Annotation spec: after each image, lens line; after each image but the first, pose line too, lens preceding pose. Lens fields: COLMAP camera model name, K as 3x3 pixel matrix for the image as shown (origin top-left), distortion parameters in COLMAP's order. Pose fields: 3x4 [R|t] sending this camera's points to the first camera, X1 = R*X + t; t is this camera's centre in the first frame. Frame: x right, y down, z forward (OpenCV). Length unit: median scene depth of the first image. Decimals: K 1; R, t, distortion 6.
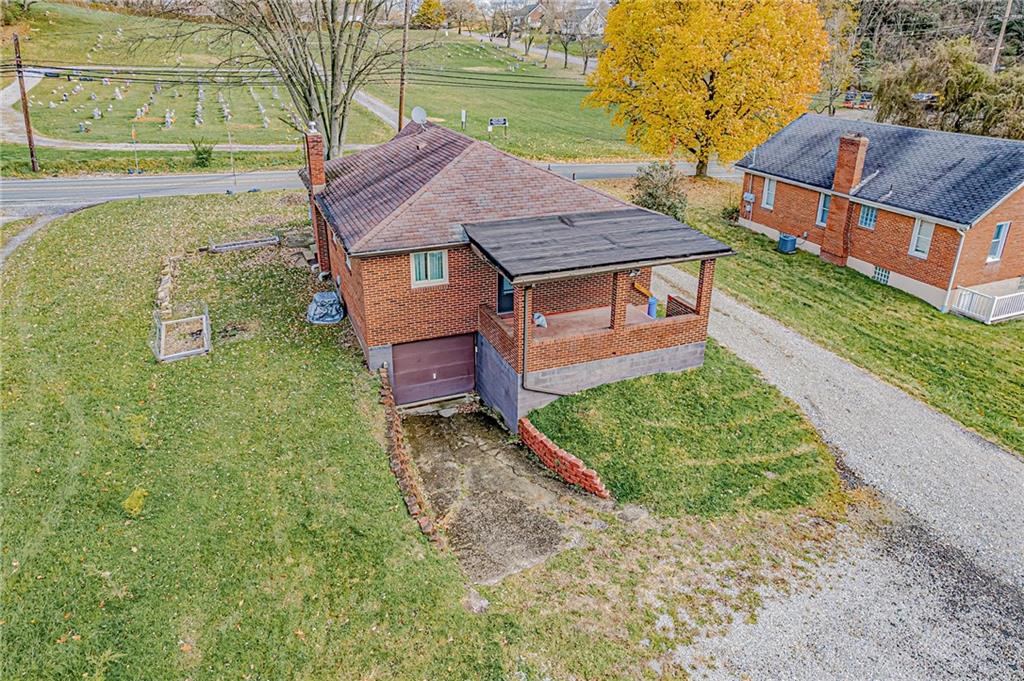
lens RADIAL K [[668.0, 0, 510.8], [0, 668.0, 292.0], [0, 0, 1]] dist [-0.033926, 0.002759]
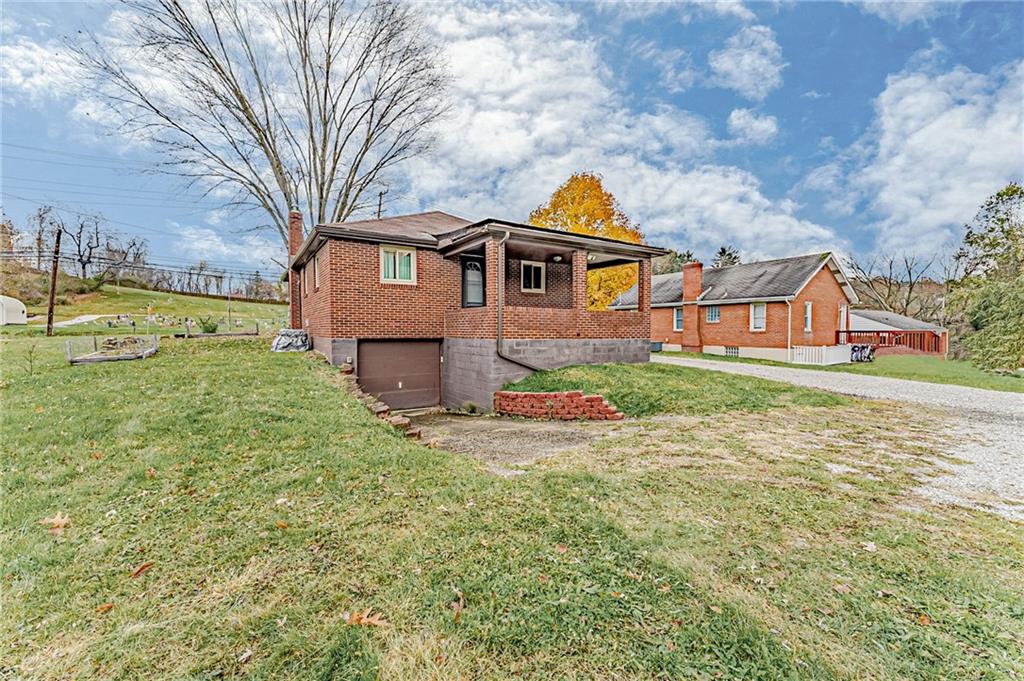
lens RADIAL K [[420.0, 0, 511.4], [0, 420.0, 322.9], [0, 0, 1]] dist [-0.002535, 0.001375]
pose [[0.985274, -0.014398, 0.170375, -0.062230], [0.071666, 0.939470, -0.335053, 0.290316], [-0.155238, 0.342329, 0.926667, 0.402521]]
